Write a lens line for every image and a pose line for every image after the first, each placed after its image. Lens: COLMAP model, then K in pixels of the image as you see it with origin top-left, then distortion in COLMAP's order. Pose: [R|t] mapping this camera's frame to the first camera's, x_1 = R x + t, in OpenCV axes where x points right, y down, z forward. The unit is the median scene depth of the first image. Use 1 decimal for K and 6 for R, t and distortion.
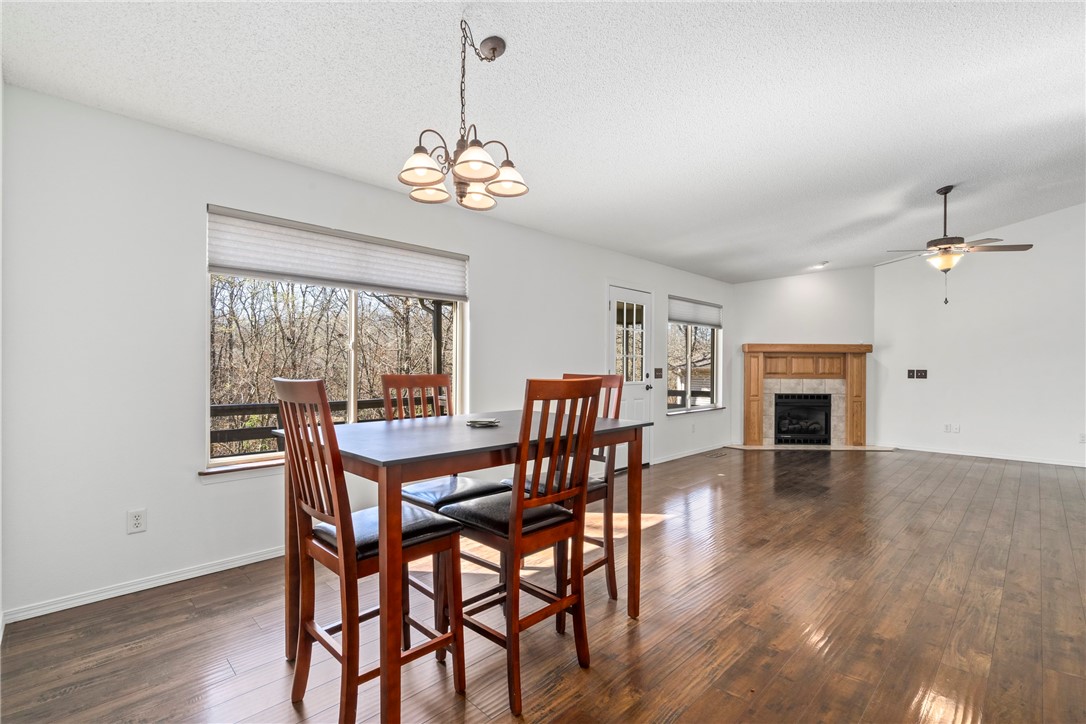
lens RADIAL K [[489.5, 0, 541.6], [0, 489.5, 363.2], [0, 0, 1]] dist [-0.001852, 0.001165]
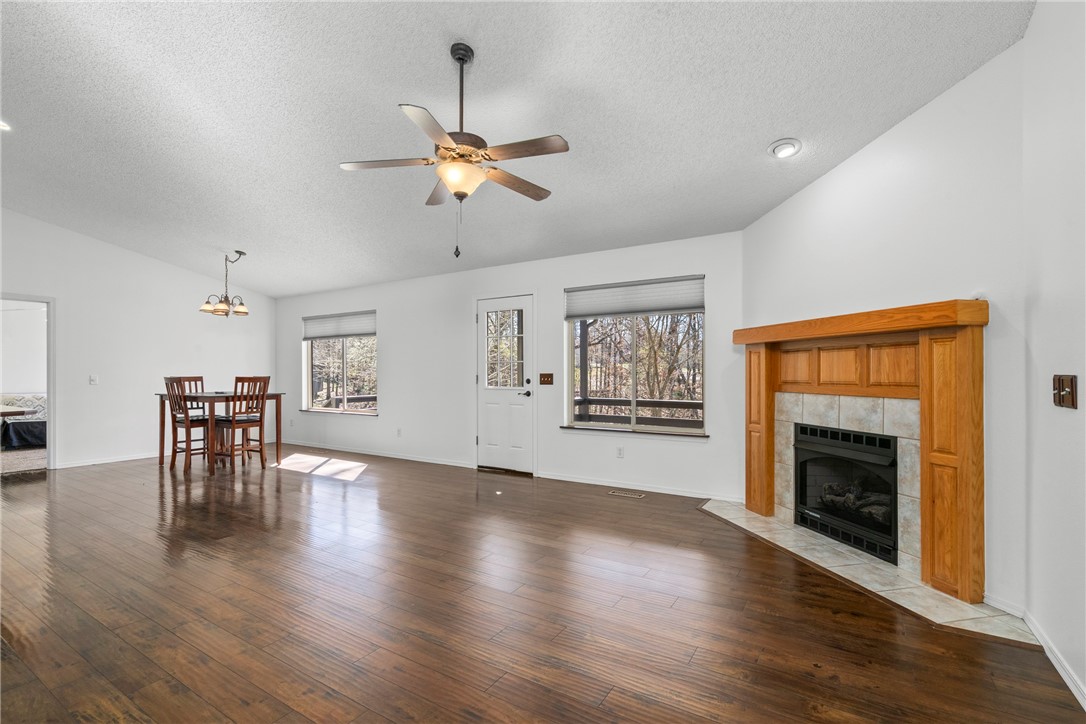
lens RADIAL K [[494.6, 0, 539.2], [0, 494.6, 371.8], [0, 0, 1]] dist [-0.000941, -0.000423]
pose [[0.222348, -0.008038, -0.974934, 0.921501], [0.009900, 0.999933, -0.005986, 0.009959], [0.974917, -0.008321, 0.222412, 0.633391]]
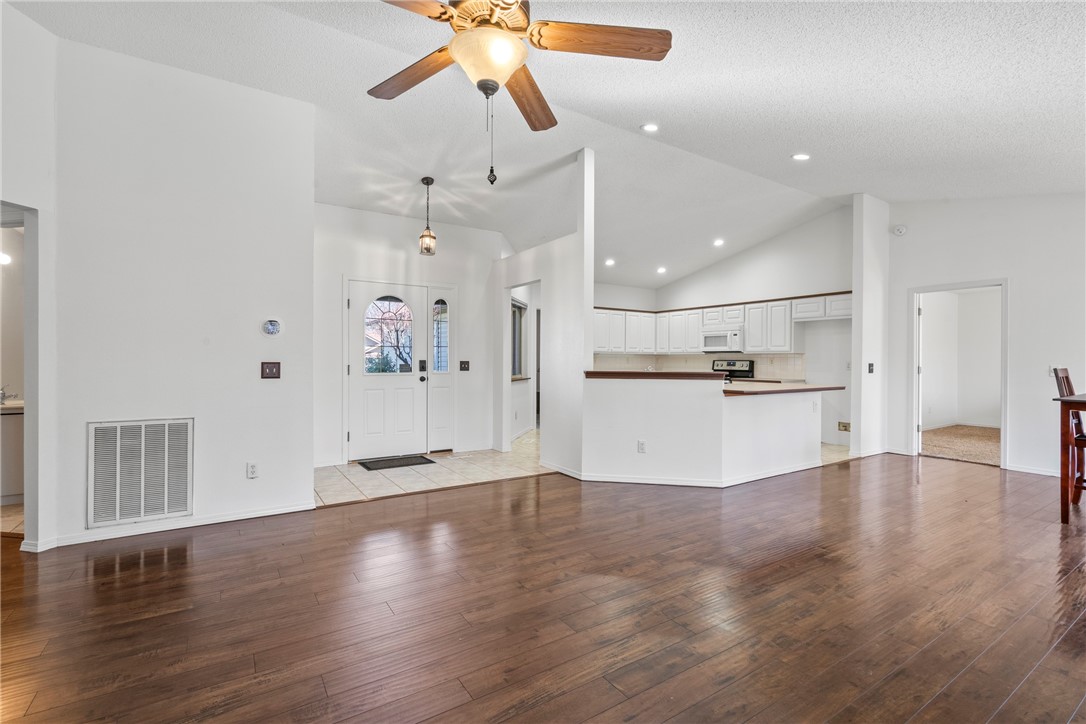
lens RADIAL K [[489.5, 0, 541.6], [0, 489.5, 363.2], [0, 0, 1]] dist [-0.001852, 0.001165]
pose [[-0.979000, -0.014359, 0.203354, 0.468723], [-0.013893, 0.999897, 0.003718, 0.007516], [-0.203386, 0.000815, -0.979098, 0.888127]]
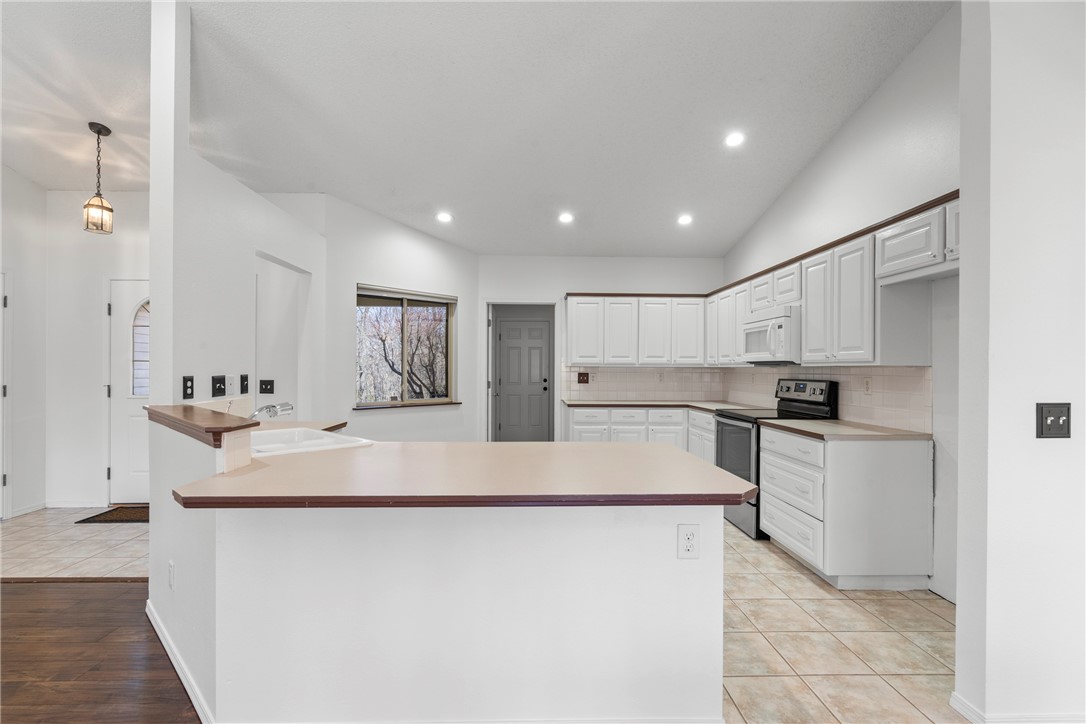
lens RADIAL K [[493.6, 0, 539.3], [0, 493.6, 368.9], [0, 0, 1]] dist [-0.001240, -0.000153]
pose [[-0.728132, -0.010638, 0.685354, 0.108772], [-0.012555, 0.999919, 0.002182, -0.010619], [-0.685322, -0.007015, -0.728206, 0.302923]]
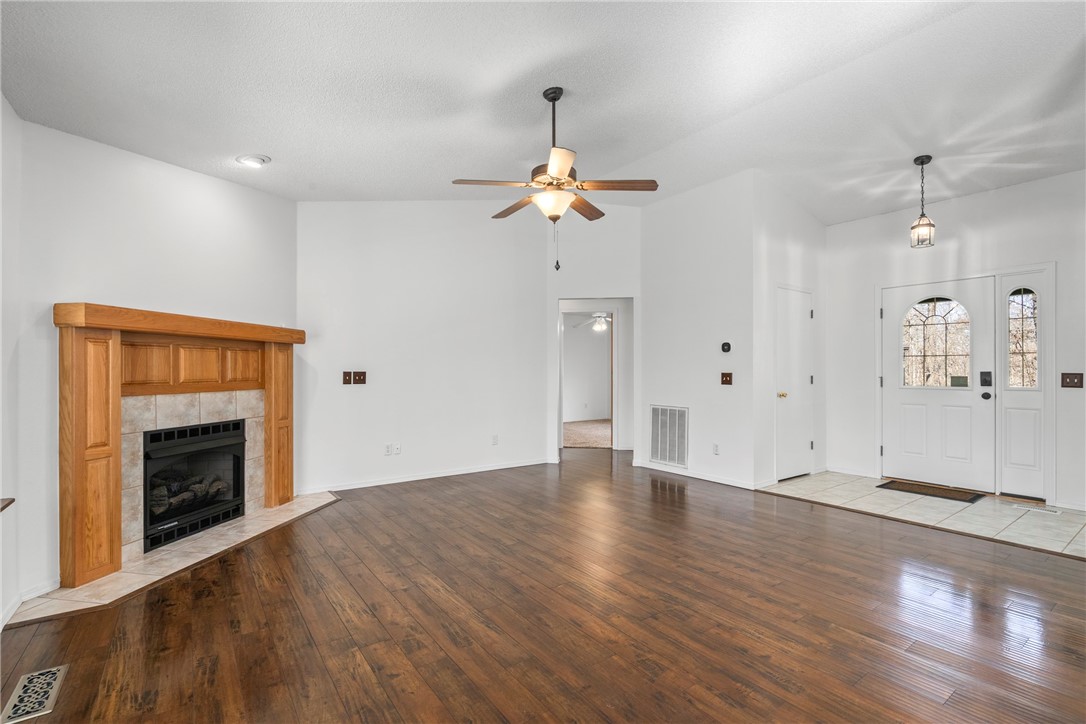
lens RADIAL K [[493.6, 0, 539.3], [0, 493.6, 368.9], [0, 0, 1]] dist [-0.001240, -0.000153]
pose [[0.157570, -0.005035, 0.987495, 0.115267], [-0.005437, 0.999967, 0.005966, 0.004020], [-0.987493, -0.006309, 0.157538, 0.604119]]
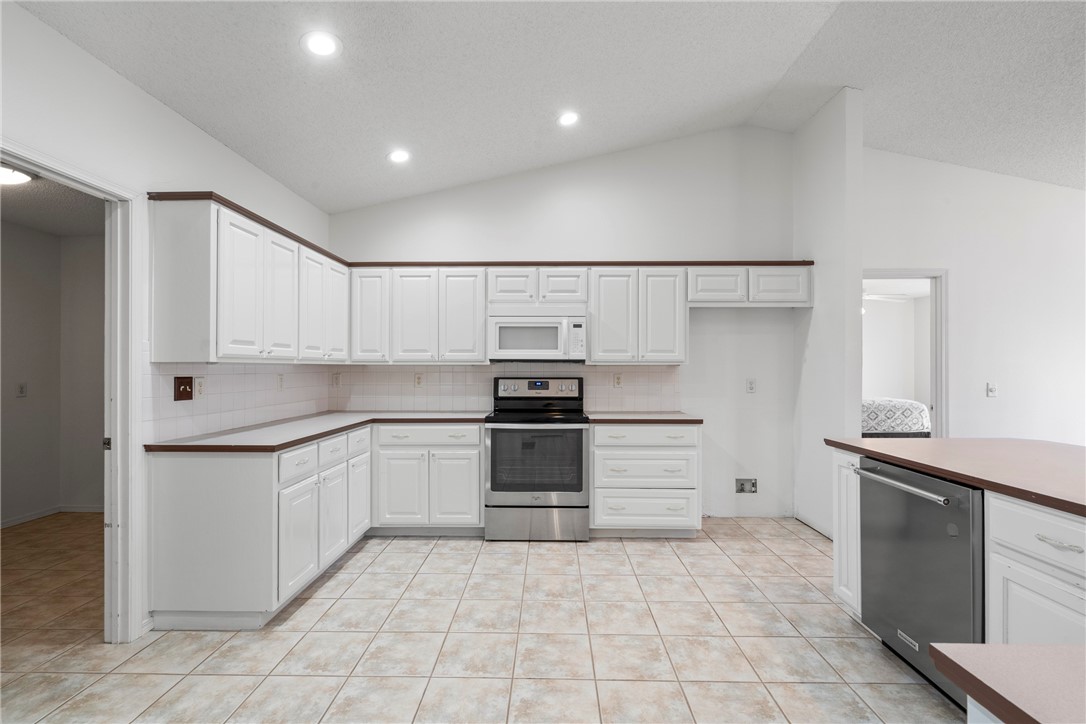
lens RADIAL K [[489.5, 0, 541.6], [0, 489.5, 363.2], [0, 0, 1]] dist [-0.001852, 0.001165]
pose [[-0.715317, -0.013353, -0.698673, 0.658652], [-0.002913, 0.999866, -0.016127, -0.008378], [0.698794, -0.009501, -0.715260, 0.107939]]
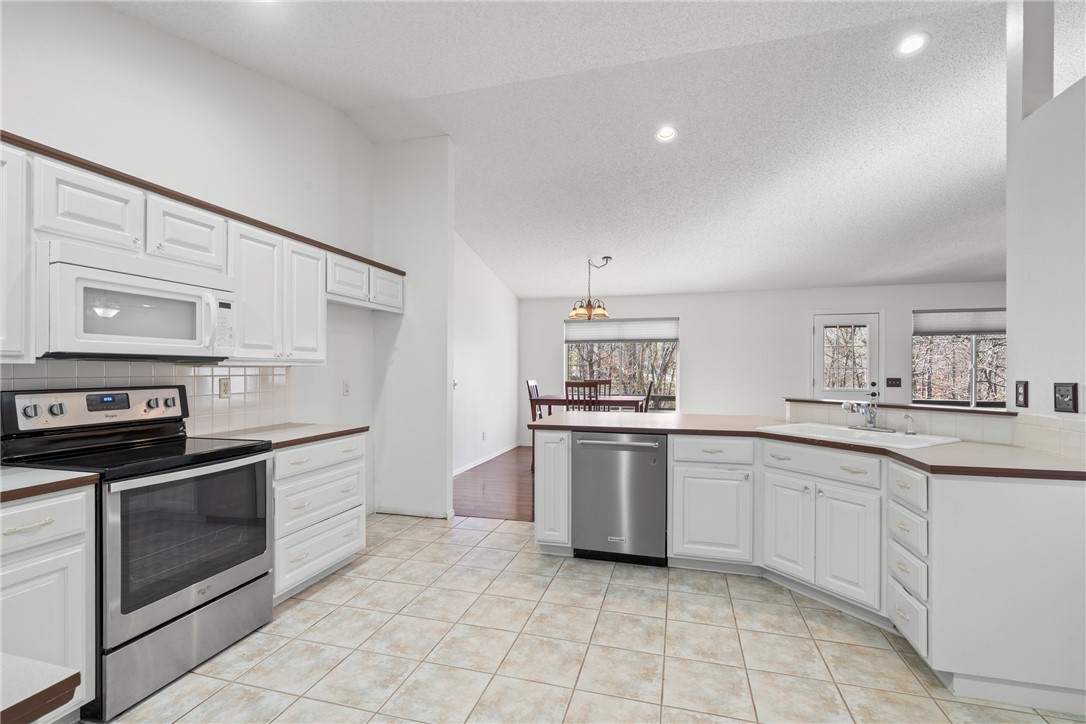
lens RADIAL K [[493.6, 0, 539.3], [0, 493.6, 368.9], [0, 0, 1]] dist [-0.001240, -0.000153]
pose [[0.487921, -0.007169, -0.872858, 0.670338], [0.007433, 0.999964, -0.004058, -0.009695], [0.872856, -0.004508, 0.487957, -0.208403]]
